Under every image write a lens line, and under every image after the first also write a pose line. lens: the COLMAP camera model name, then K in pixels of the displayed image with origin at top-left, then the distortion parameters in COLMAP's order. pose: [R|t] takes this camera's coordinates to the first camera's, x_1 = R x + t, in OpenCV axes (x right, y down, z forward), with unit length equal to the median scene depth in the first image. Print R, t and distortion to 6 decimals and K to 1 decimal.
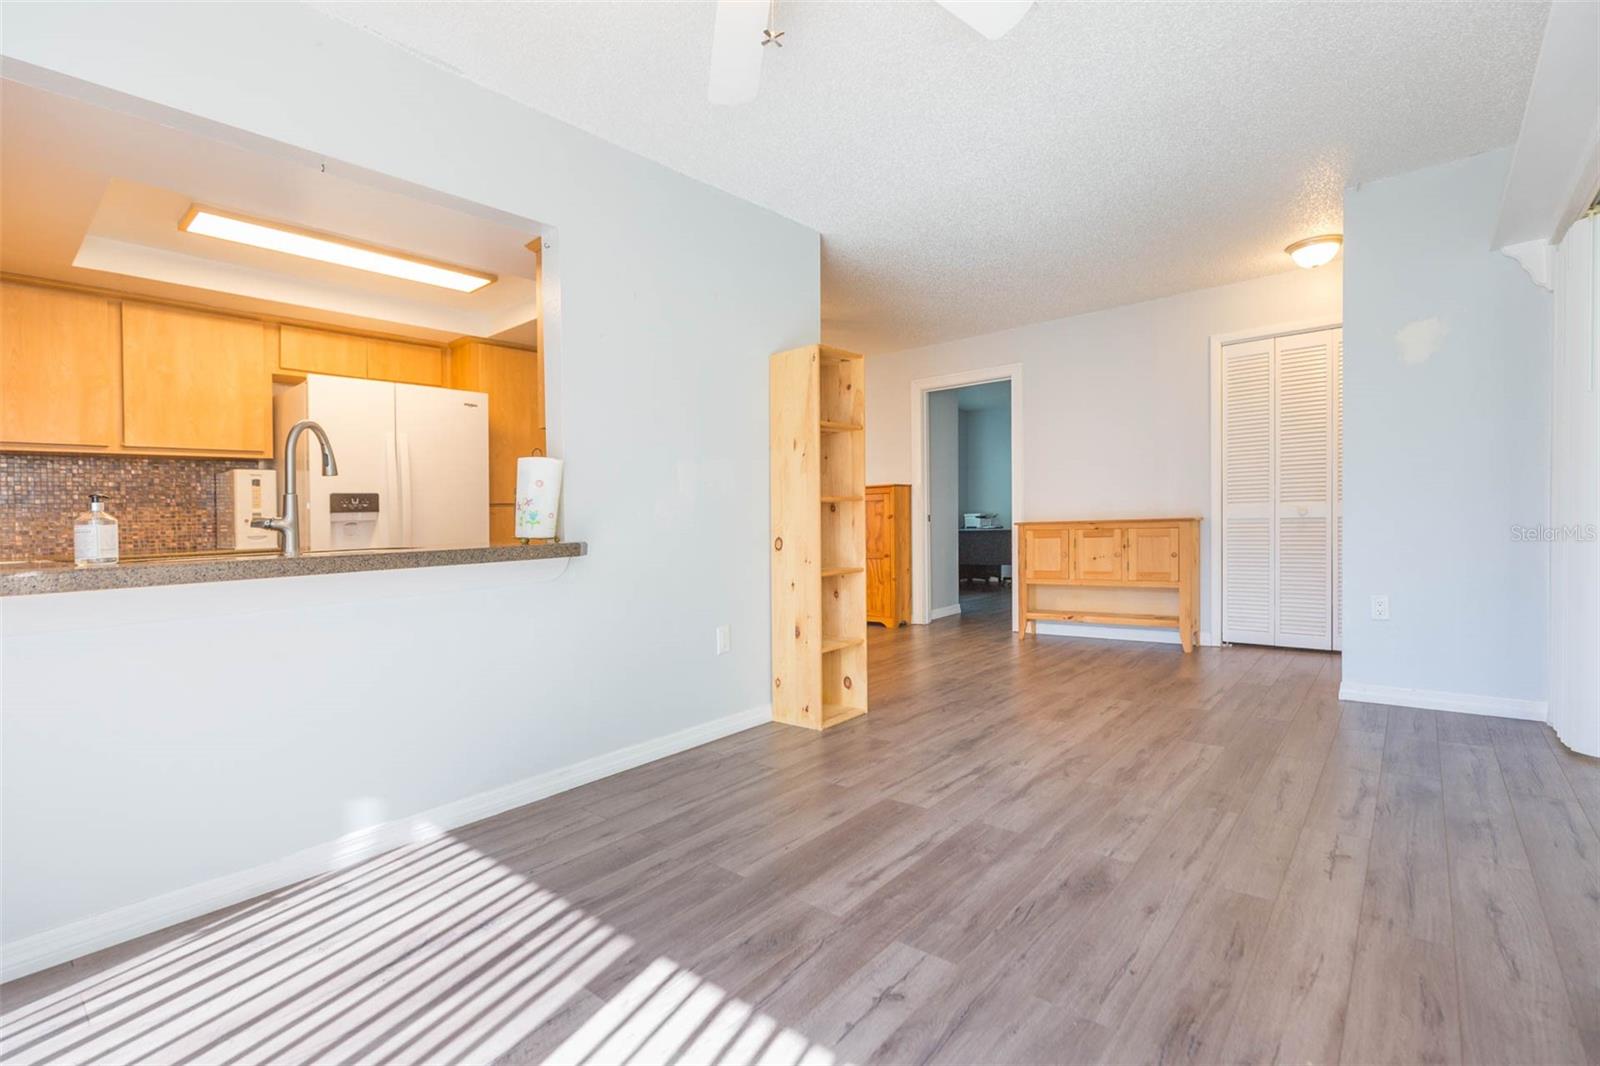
lens RADIAL K [[731.2, 0, 795.3], [0, 731.2, 526.2], [0, 0, 1]] dist [0.001856, -0.000134]
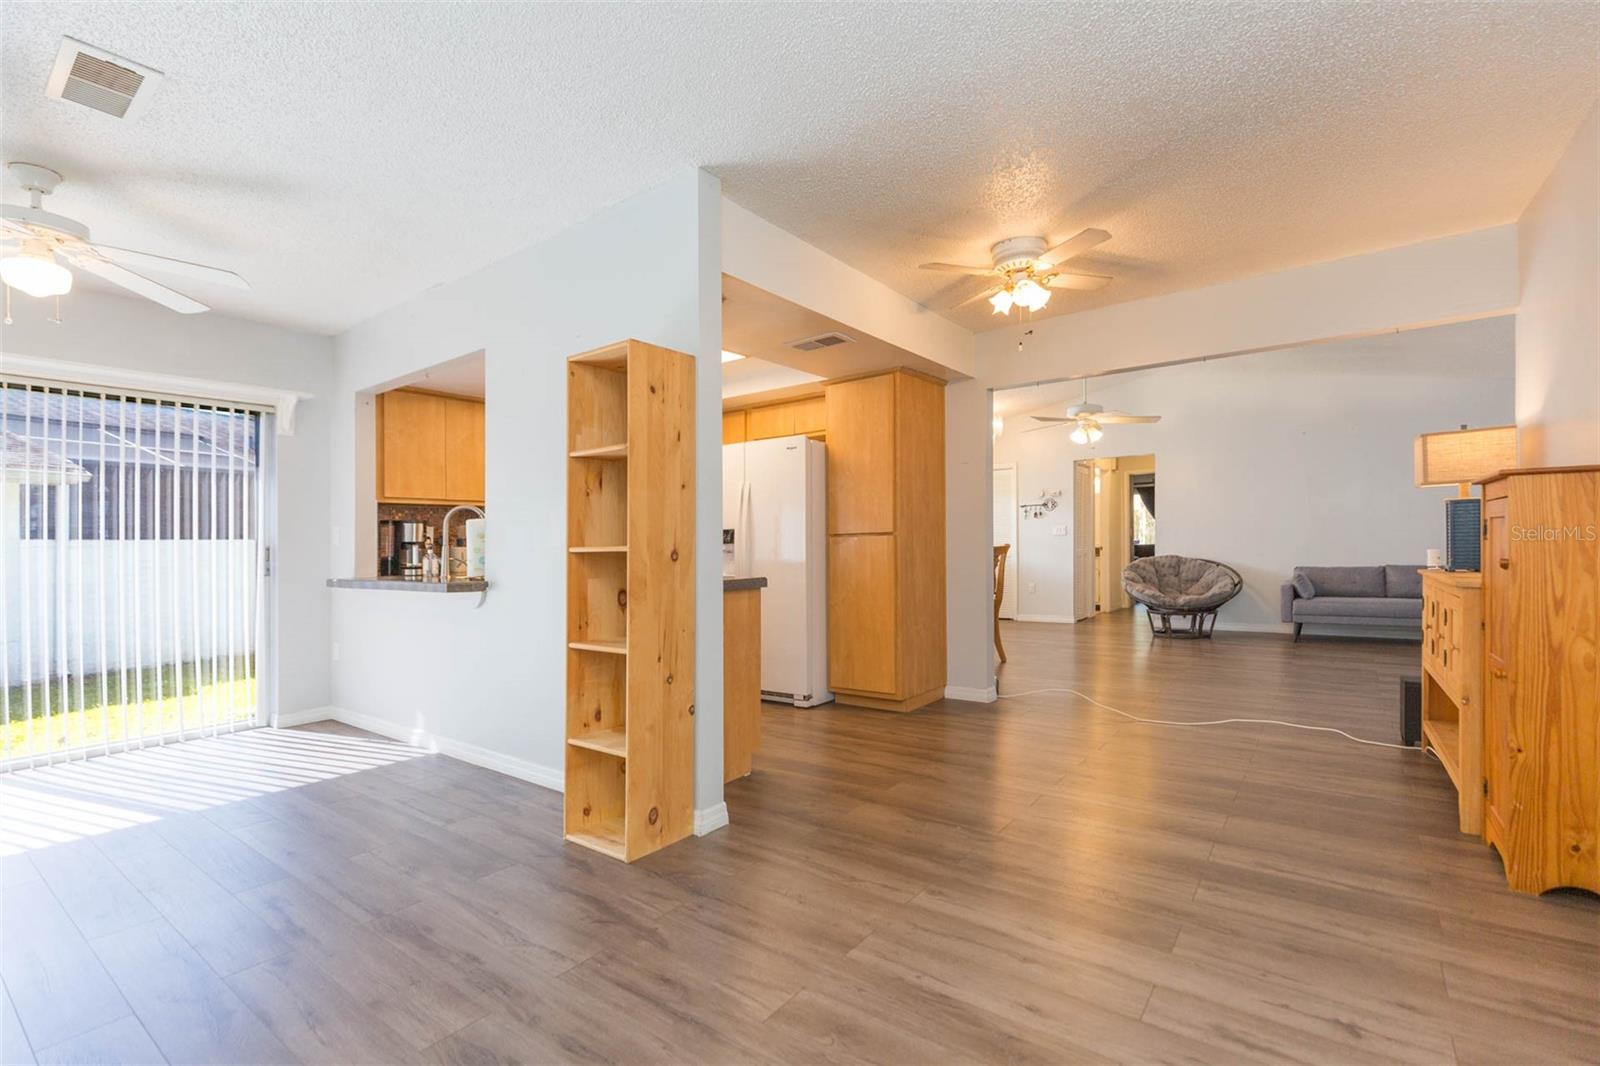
lens RADIAL K [[722.9, 0, 816.2], [0, 722.9, 540.6], [0, 0, 1]] dist [0.000261, 0.000136]
pose [[0.078297, 0.024102, -0.996639, 0.990339], [0.004123, 0.999691, 0.024500, -0.076770], [0.996922, -0.006028, 0.078174, 1.438170]]
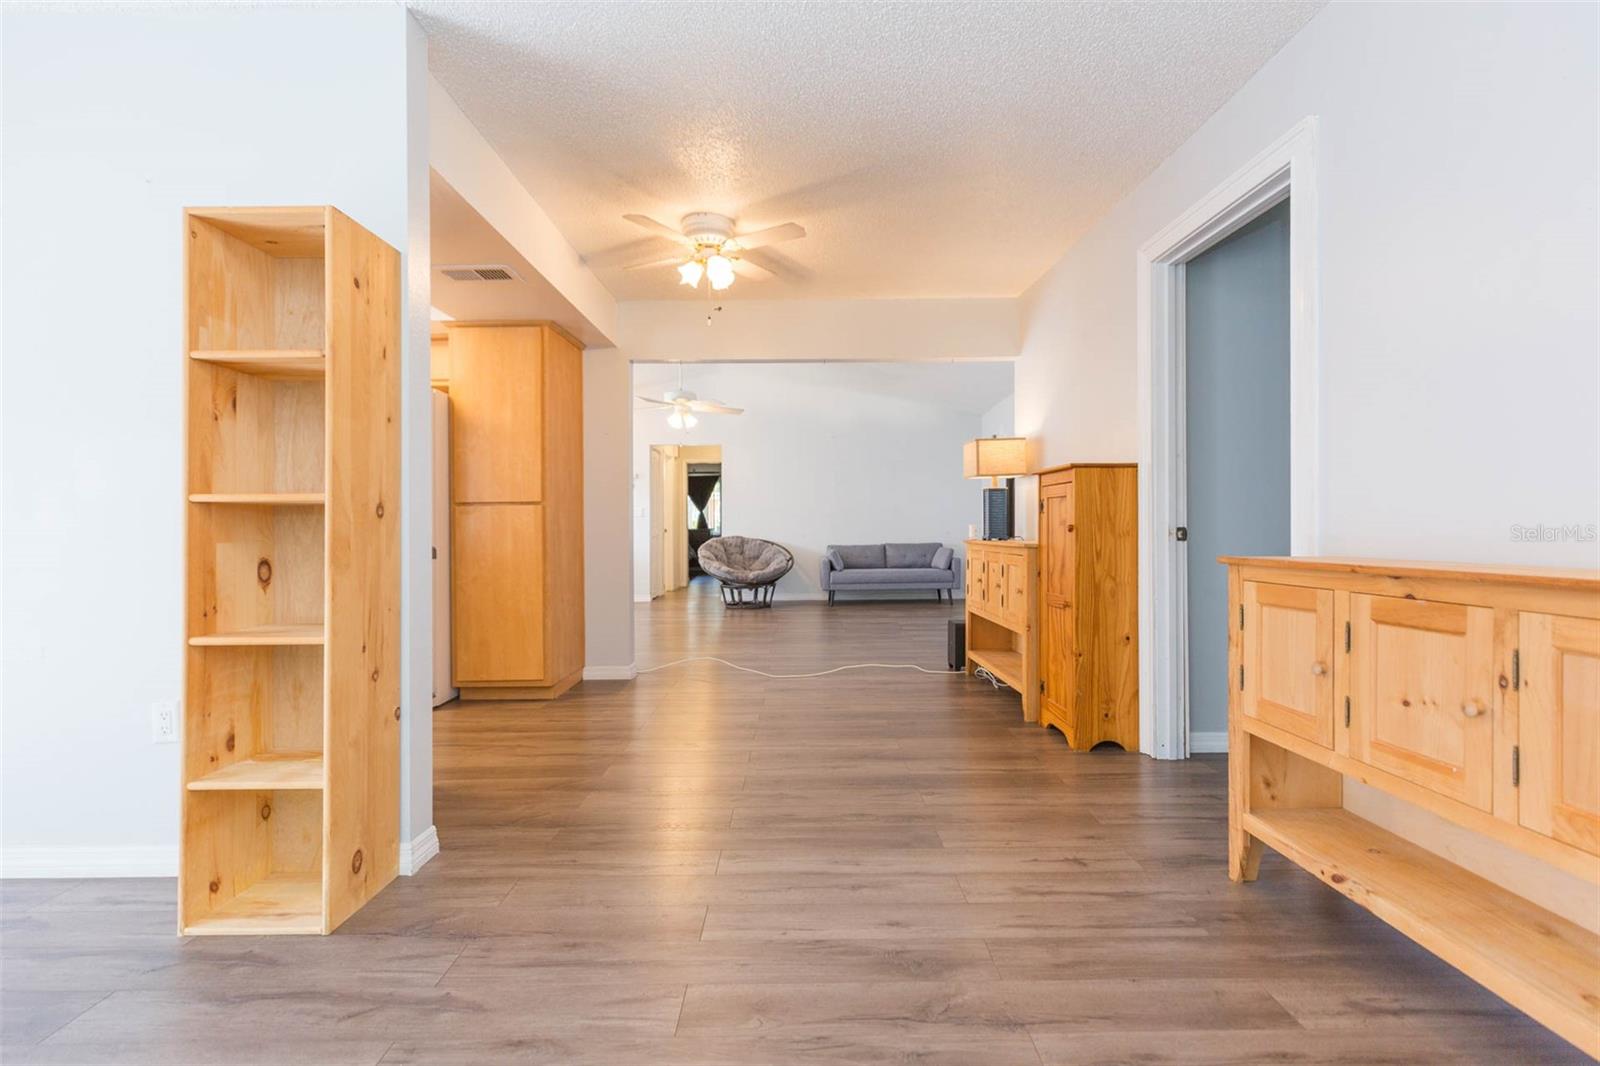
lens RADIAL K [[719.6, 0, 802.3], [0, 719.6, 533.1], [0, 0, 1]] dist [0.000949, 0.000250]
pose [[0.656186, 0.033103, -0.753873, 0.845119], [-0.021896, 0.999452, 0.024827, -0.040642], [0.754281, 0.000216, 0.656551, 1.182978]]
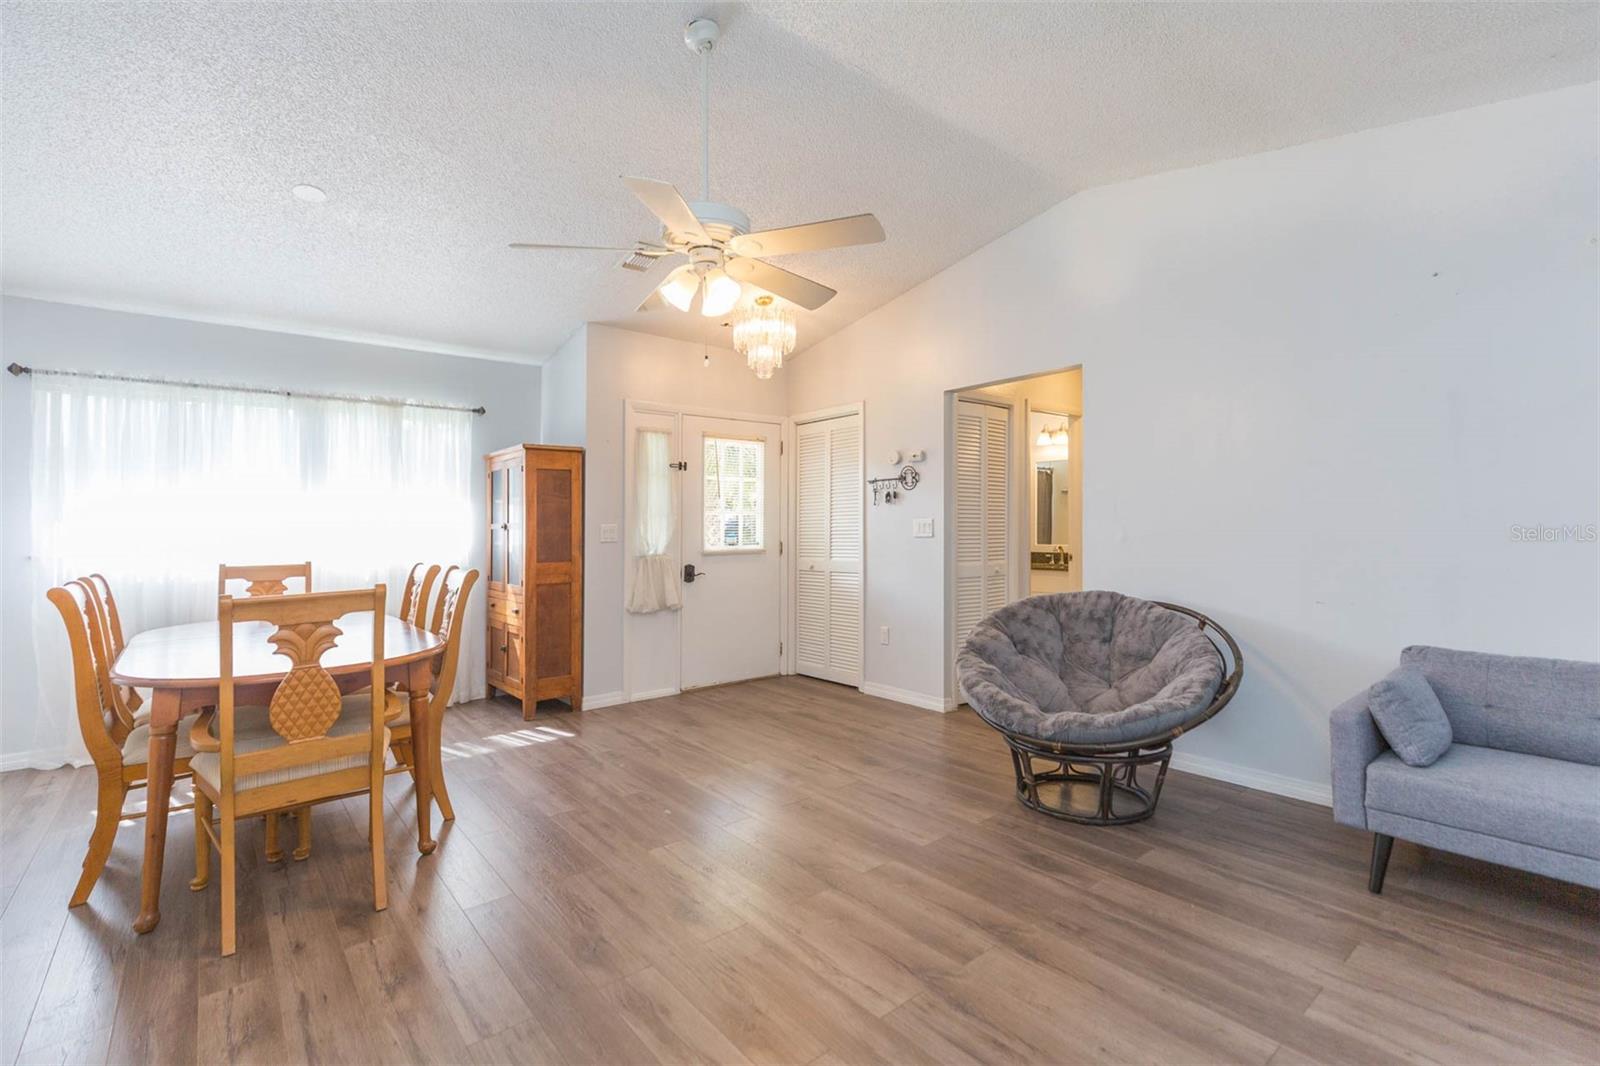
lens RADIAL K [[719.6, 0, 802.3], [0, 719.6, 533.1], [0, 0, 1]] dist [0.000949, 0.000250]
pose [[-0.165028, 0.040034, -0.985476, -0.486237], [0.006213, 0.999198, 0.039552, -0.094374], [0.986269, 0.000405, -0.165145, 2.790811]]
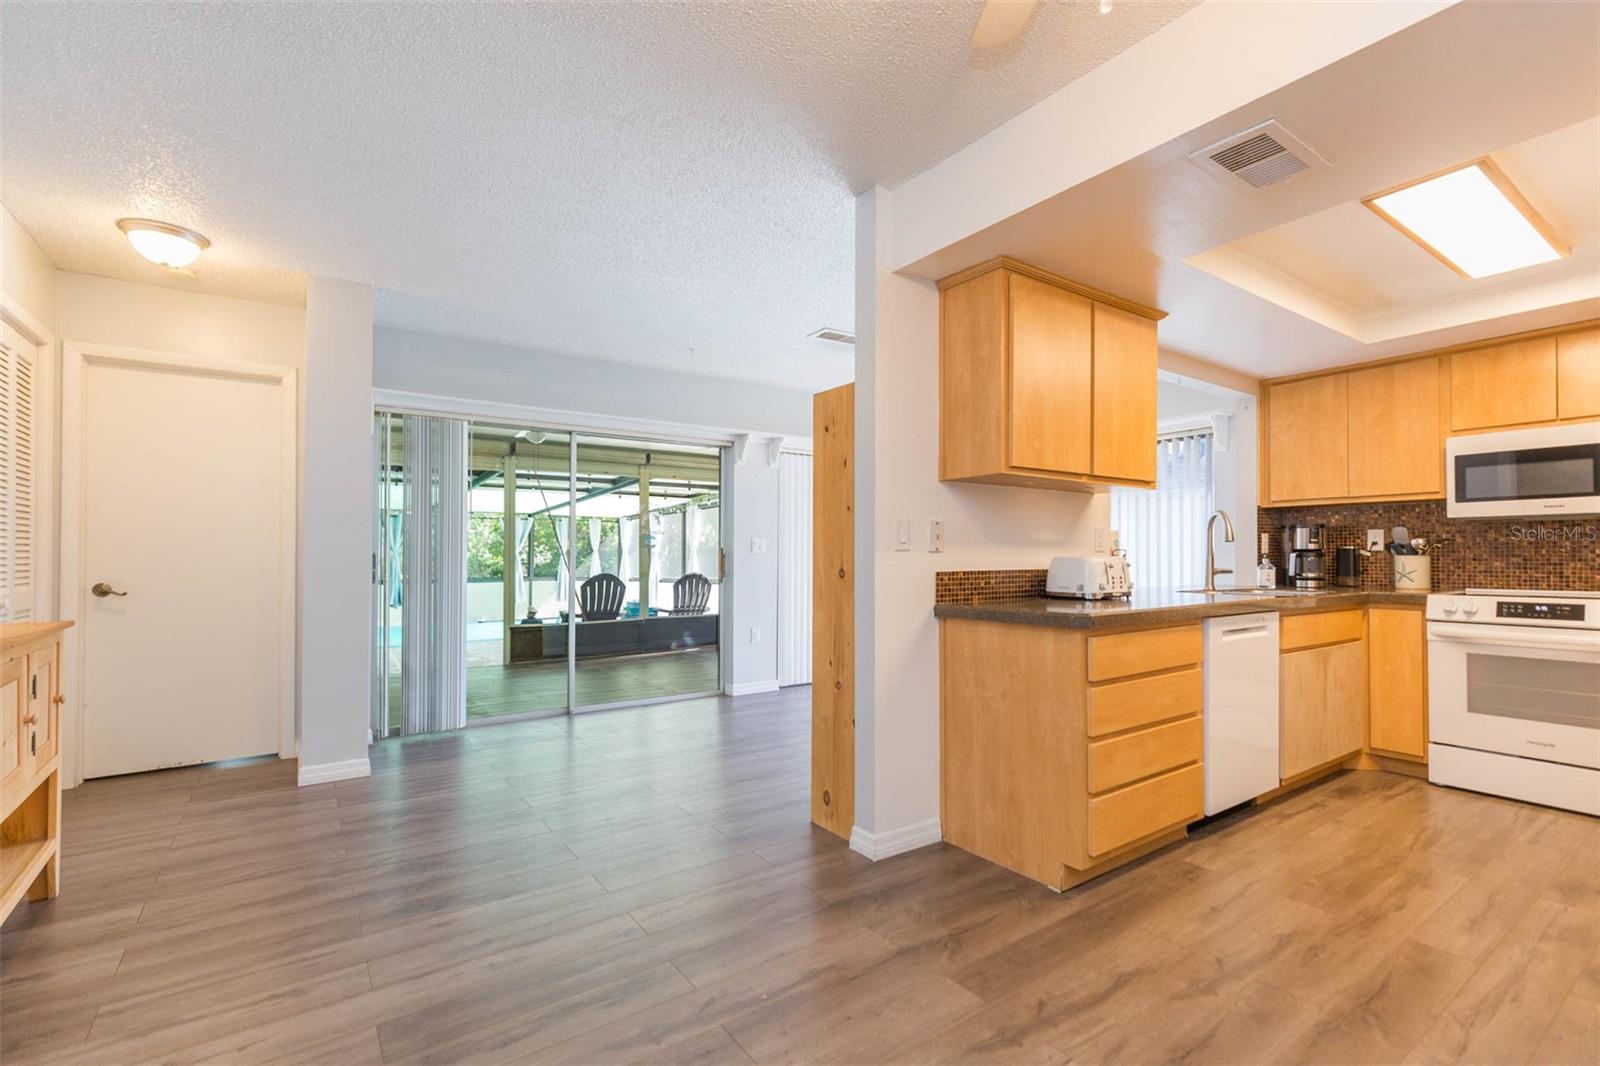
lens RADIAL K [[738.1, 0, 820.3], [0, 738.1, 535.5], [0, 0, 1]] dist [0.015619, -0.000323]
pose [[-0.972727, 0.039229, 0.228611, -0.145602], [0.035343, 0.999153, -0.021067, -0.068051], [-0.229243, -0.012413, -0.973290, 2.332985]]
